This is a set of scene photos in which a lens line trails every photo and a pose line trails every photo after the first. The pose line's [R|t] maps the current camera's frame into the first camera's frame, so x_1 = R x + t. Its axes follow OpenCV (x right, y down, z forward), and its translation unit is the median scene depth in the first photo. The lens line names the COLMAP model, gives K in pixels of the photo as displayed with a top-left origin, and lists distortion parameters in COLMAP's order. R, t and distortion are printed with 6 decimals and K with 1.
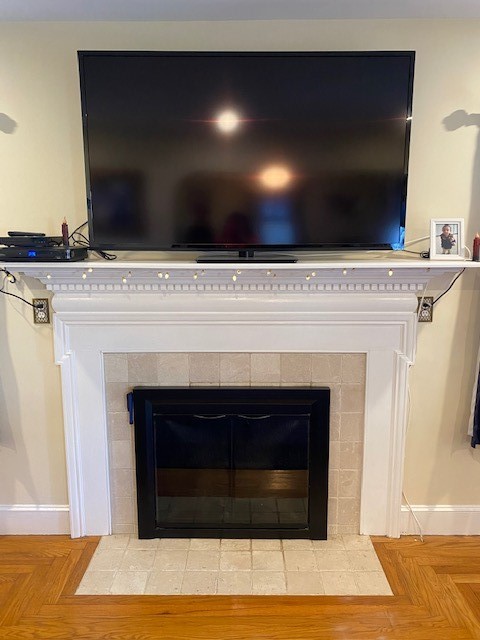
lens RADIAL K [[490.6, 0, 240.0], [0, 490.6, 320.0], [0, 0, 1]] dist [0.046620, -0.057936]
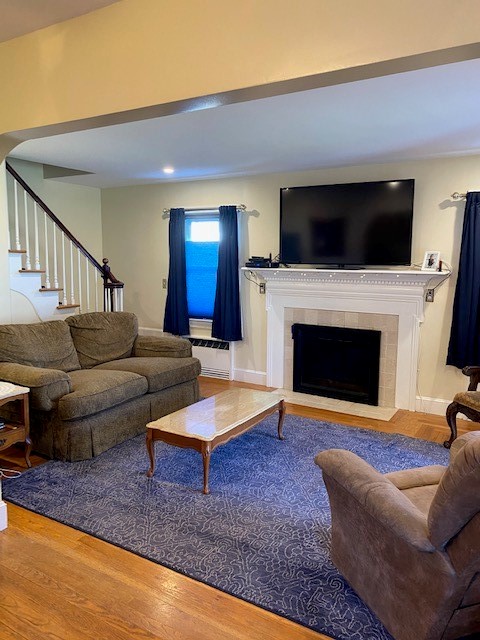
lens RADIAL K [[490.6, 0, 240.0], [0, 490.6, 320.0], [0, 0, 1]] dist [0.046620, -0.057936]
pose [[0.854979, 0.075396, -0.513154, 0.757913], [-0.091415, 0.995795, -0.006000, 0.162278], [0.510544, 0.052039, 0.858276, -1.128507]]
